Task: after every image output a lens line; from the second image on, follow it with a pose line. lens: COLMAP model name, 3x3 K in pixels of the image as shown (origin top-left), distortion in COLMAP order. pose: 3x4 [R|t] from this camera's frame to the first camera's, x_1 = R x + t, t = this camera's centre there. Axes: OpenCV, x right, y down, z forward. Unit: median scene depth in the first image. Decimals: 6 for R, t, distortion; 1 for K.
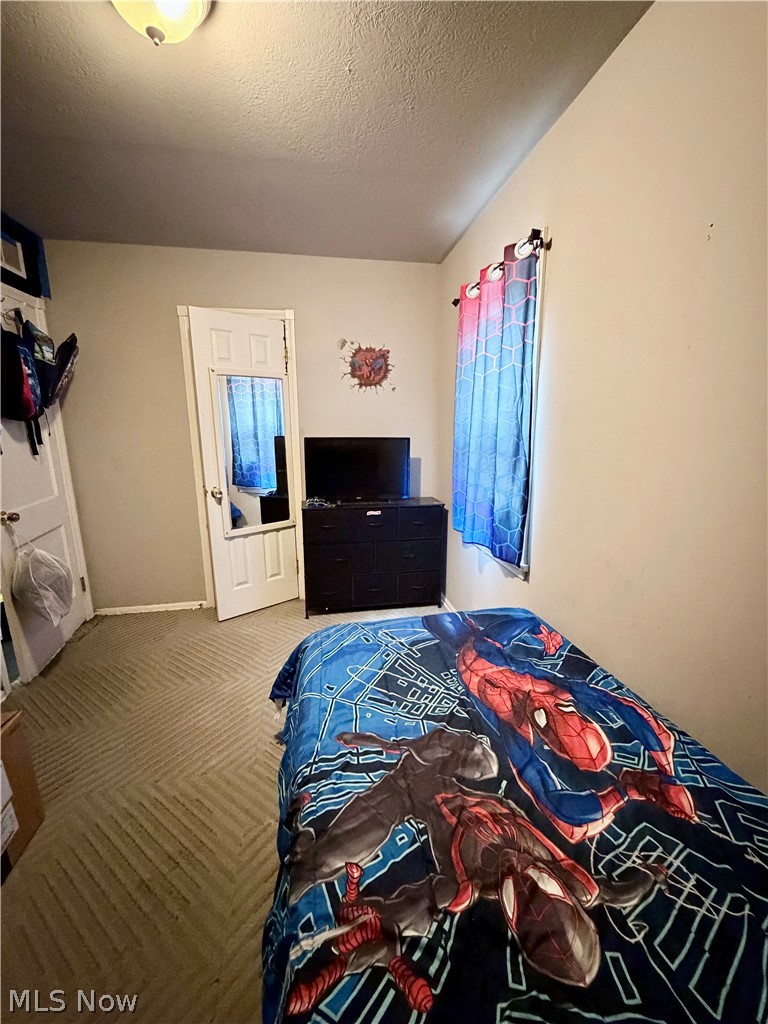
lens RADIAL K [[408.3, 0, 391.9], [0, 408.3, 512.1], [0, 0, 1]] dist [-0.002576, 0.000063]
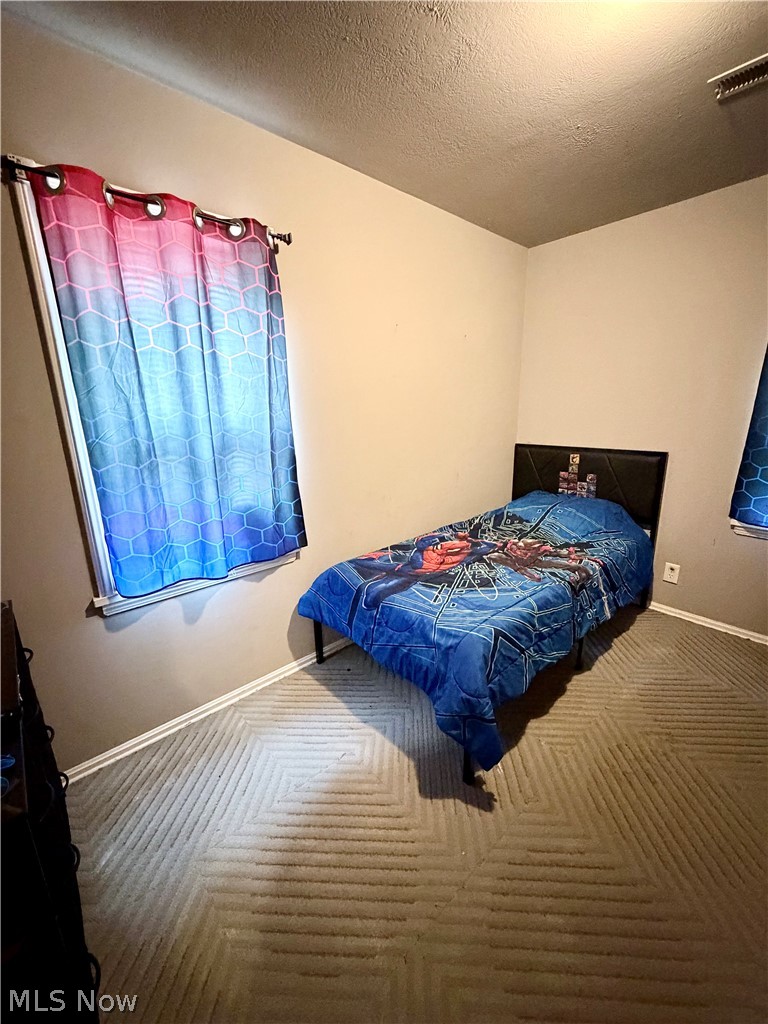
lens RADIAL K [[408.3, 0, 390.2], [0, 408.3, 512.1], [0, 0, 1]] dist [-0.002576, 0.000063]
pose [[-0.535396, -0.178332, 0.825560, -1.004698], [0.204595, 0.920960, 0.331624, -0.380104], [-0.819446, 0.346455, -0.456592, 1.884085]]
